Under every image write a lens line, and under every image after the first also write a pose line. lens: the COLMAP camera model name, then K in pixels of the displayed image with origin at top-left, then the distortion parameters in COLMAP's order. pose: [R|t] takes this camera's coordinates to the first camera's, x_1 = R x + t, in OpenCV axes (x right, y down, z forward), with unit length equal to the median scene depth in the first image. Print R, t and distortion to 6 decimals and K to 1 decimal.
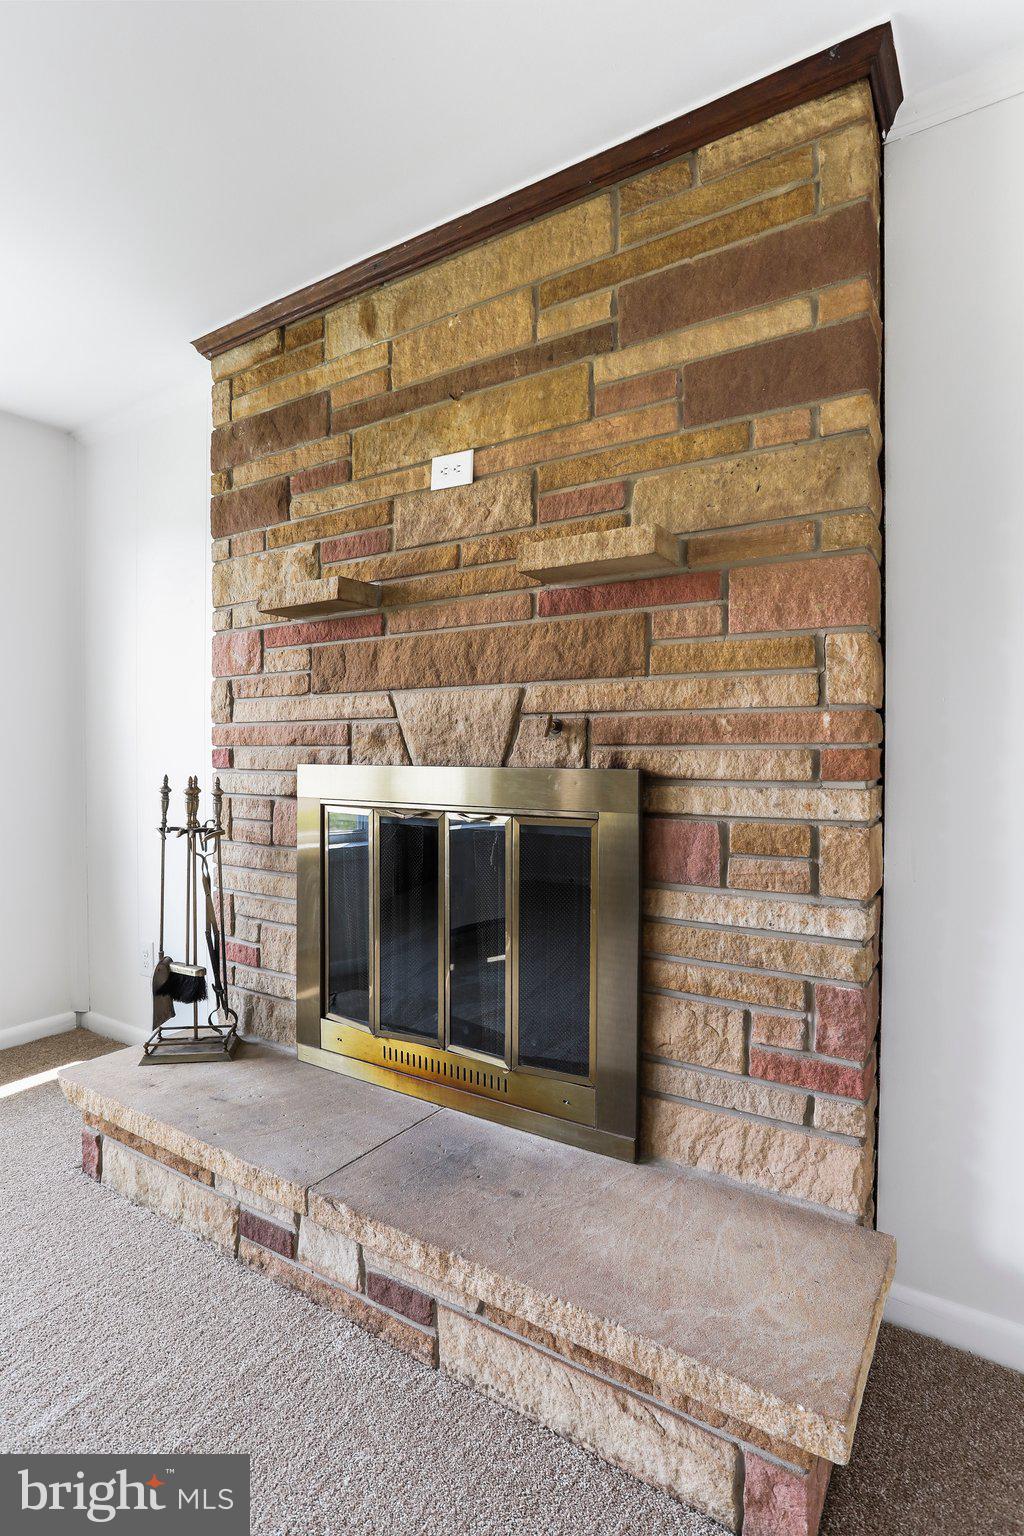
lens RADIAL K [[799.7, 0, 510.7], [0, 799.7, 762.5], [0, 0, 1]] dist [-0.033493, 0.002799]
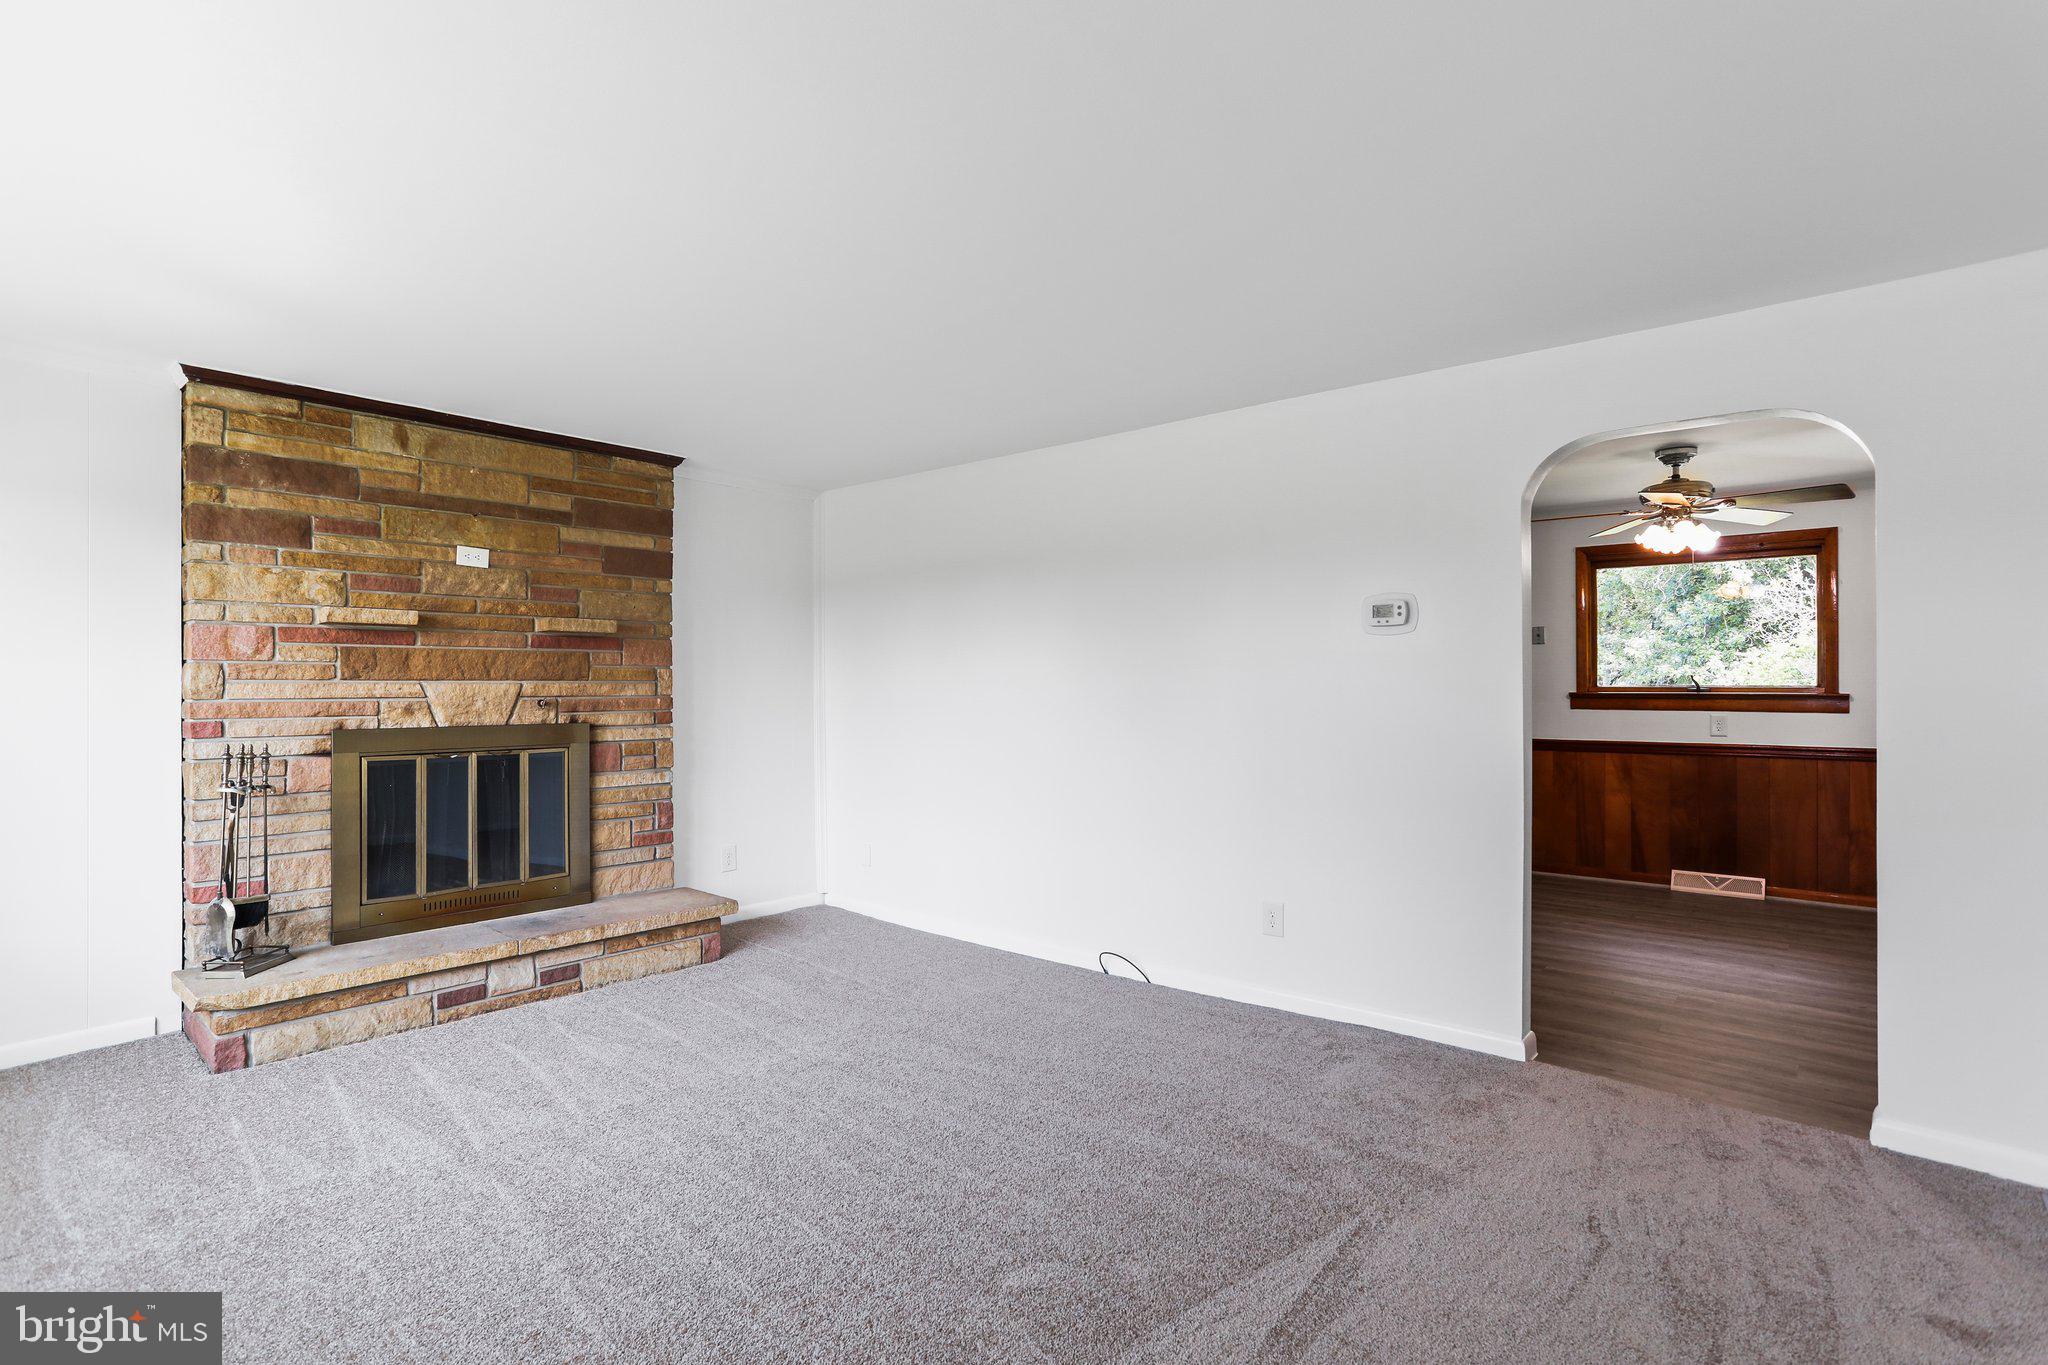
lens RADIAL K [[996.2, 0, 1025.5], [0, 996.2, 681.4], [0, 0, 1]] dist [-0.047186, 0.017418]
pose [[0.122433, 0.001243, 0.992476, -2.235096], [0.013105, 0.999910, -0.002869, -0.076707], [-0.992390, 0.013357, 0.122405, -0.504236]]
